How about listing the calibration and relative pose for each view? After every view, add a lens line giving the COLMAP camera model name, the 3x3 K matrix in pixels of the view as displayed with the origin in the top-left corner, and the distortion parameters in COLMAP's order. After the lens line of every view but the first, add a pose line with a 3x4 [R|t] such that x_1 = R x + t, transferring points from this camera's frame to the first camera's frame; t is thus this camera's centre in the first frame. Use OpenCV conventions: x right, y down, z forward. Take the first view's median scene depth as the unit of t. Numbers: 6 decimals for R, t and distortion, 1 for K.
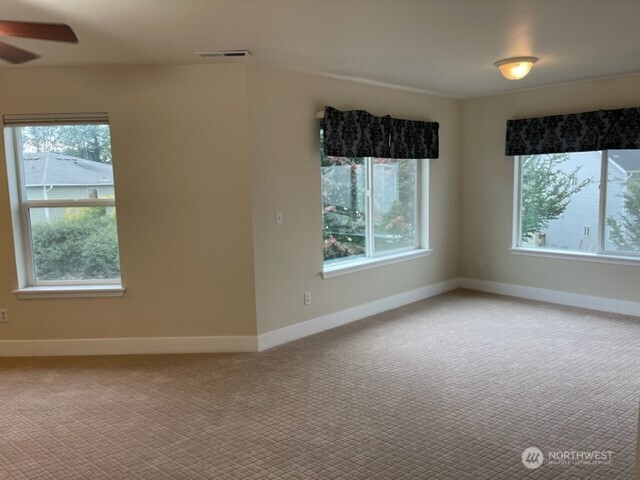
lens RADIAL K [[484.7, 0, 318.0], [0, 484.7, 239.5], [0, 0, 1]] dist [0.084555, -0.108471]
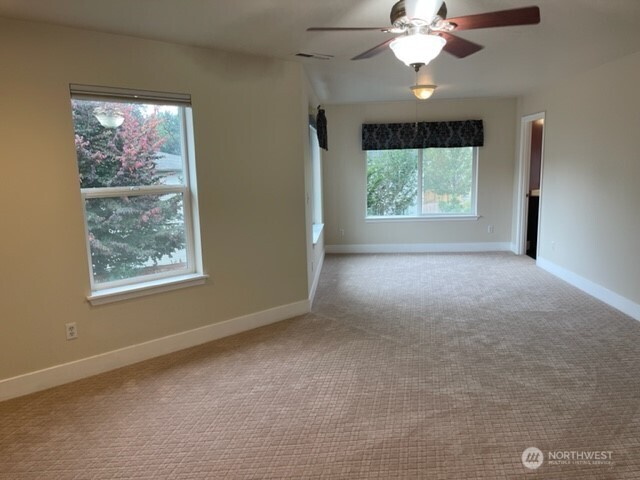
lens RADIAL K [[484.7, 0, 318.0], [0, 484.7, 239.5], [0, 0, 1]] dist [0.084555, -0.108471]
pose [[0.732963, -0.101994, 0.672579, -0.687014], [0.101544, 0.994023, 0.040079, 0.010372], [-0.672648, 0.038920, 0.738939, 0.095136]]
